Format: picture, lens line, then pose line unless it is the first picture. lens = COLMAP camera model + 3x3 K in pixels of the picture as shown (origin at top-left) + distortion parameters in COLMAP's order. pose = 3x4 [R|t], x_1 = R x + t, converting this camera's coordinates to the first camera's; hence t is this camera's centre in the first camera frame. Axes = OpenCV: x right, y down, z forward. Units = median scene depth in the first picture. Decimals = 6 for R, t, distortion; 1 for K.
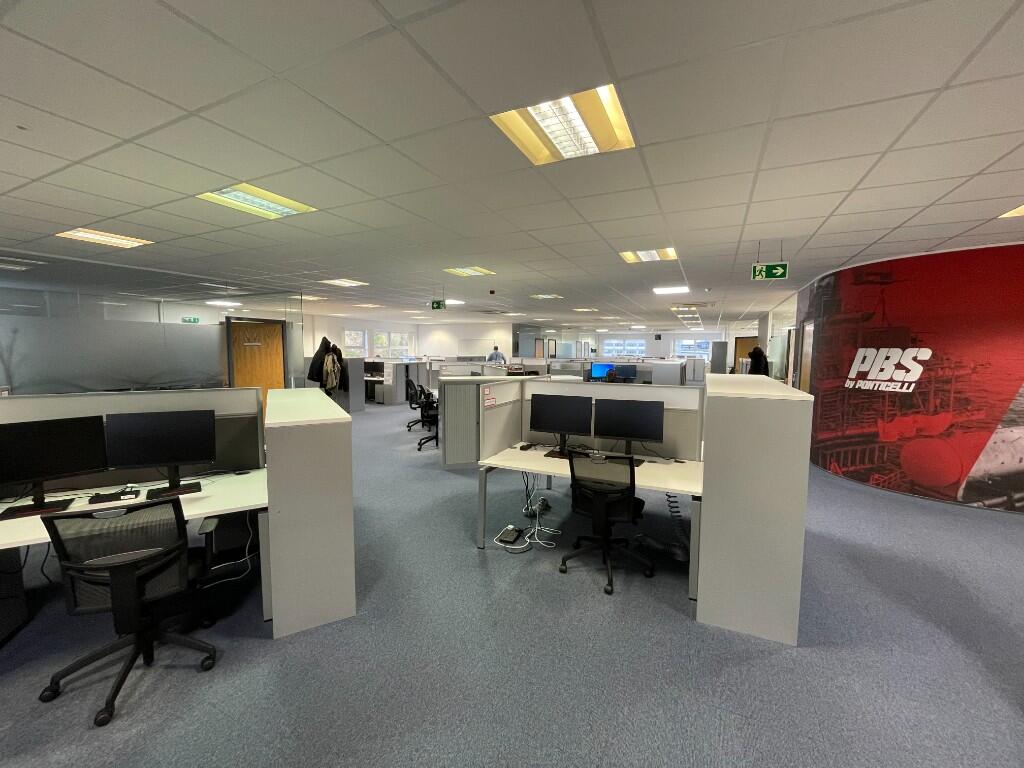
lens RADIAL K [[413.0, 0, 510.6], [0, 413.0, 384.4], [0, 0, 1]] dist [-0.006524, 0.000756]
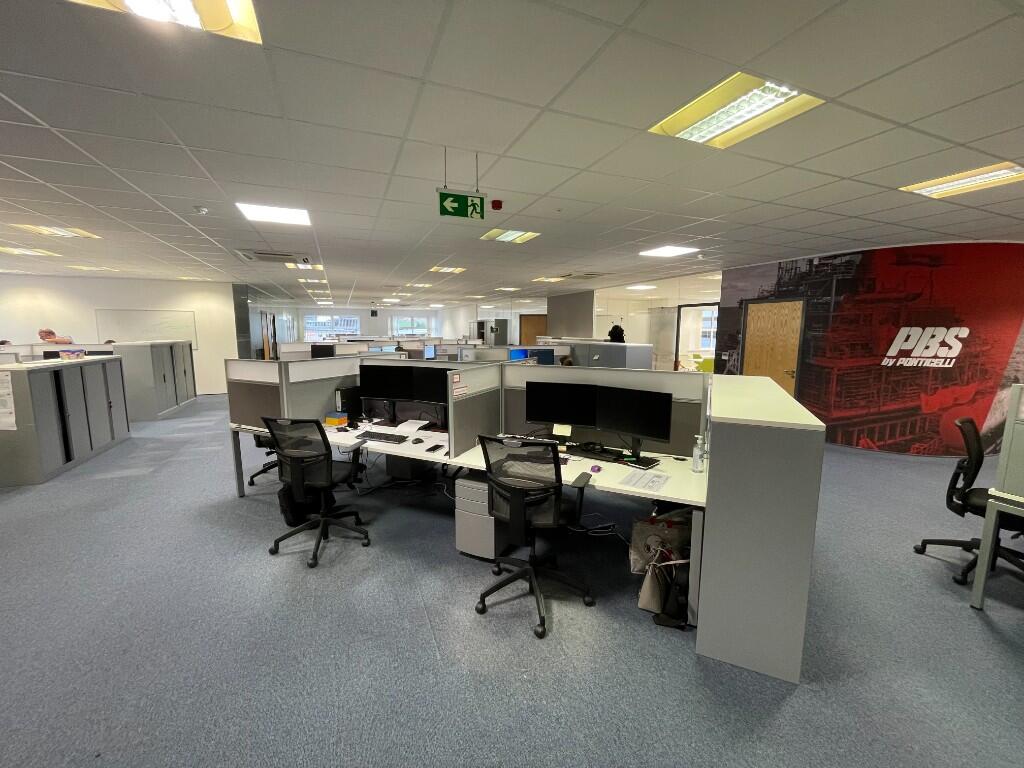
lens RADIAL K [[413.0, 0, 508.7], [0, 413.0, 382.7], [0, 0, 1]] dist [-0.006524, 0.000756]
pose [[0.668990, -0.101757, 0.736273, -0.623792], [0.064440, 0.994795, 0.078935, -0.098378], [-0.740473, -0.005361, 0.672065, 1.080597]]
